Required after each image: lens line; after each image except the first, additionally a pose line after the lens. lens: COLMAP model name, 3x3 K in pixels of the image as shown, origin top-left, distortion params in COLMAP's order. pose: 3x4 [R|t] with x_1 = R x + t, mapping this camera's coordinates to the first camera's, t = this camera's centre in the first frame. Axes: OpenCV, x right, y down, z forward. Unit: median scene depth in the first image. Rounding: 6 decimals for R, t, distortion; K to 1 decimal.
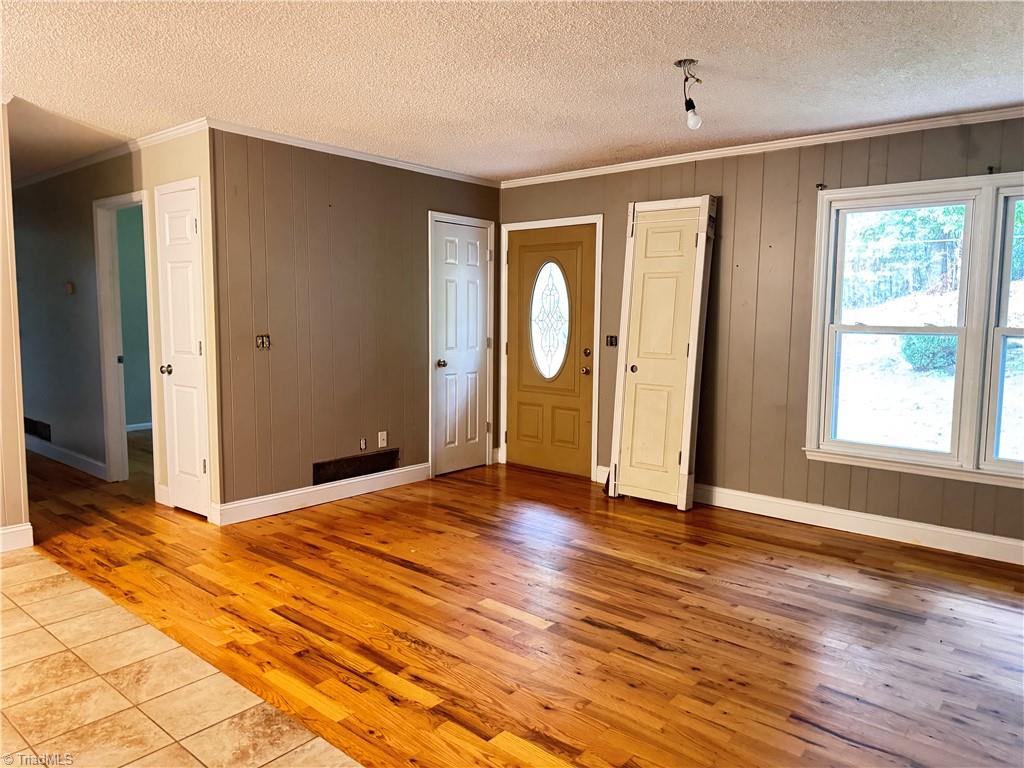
lens RADIAL K [[721.4, 0, 511.8], [0, 721.4, 387.9], [0, 0, 1]] dist [0.033846, -0.026588]
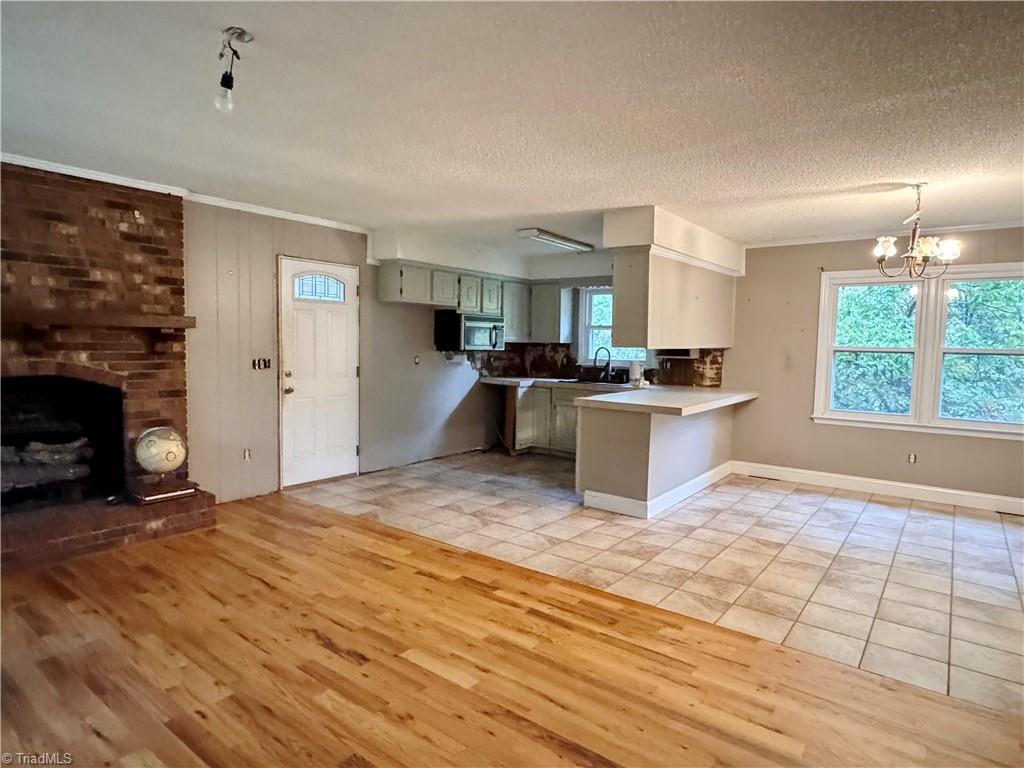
lens RADIAL K [[589.0, 0, 508.5], [0, 589.0, 380.5], [0, 0, 1]] dist [-0.004206, 0.002058]
pose [[-0.997931, -0.028351, -0.057700, -0.033411], [-0.037778, 0.984806, 0.169501, -0.188192], [0.052018, 0.171330, -0.983840, 1.720204]]
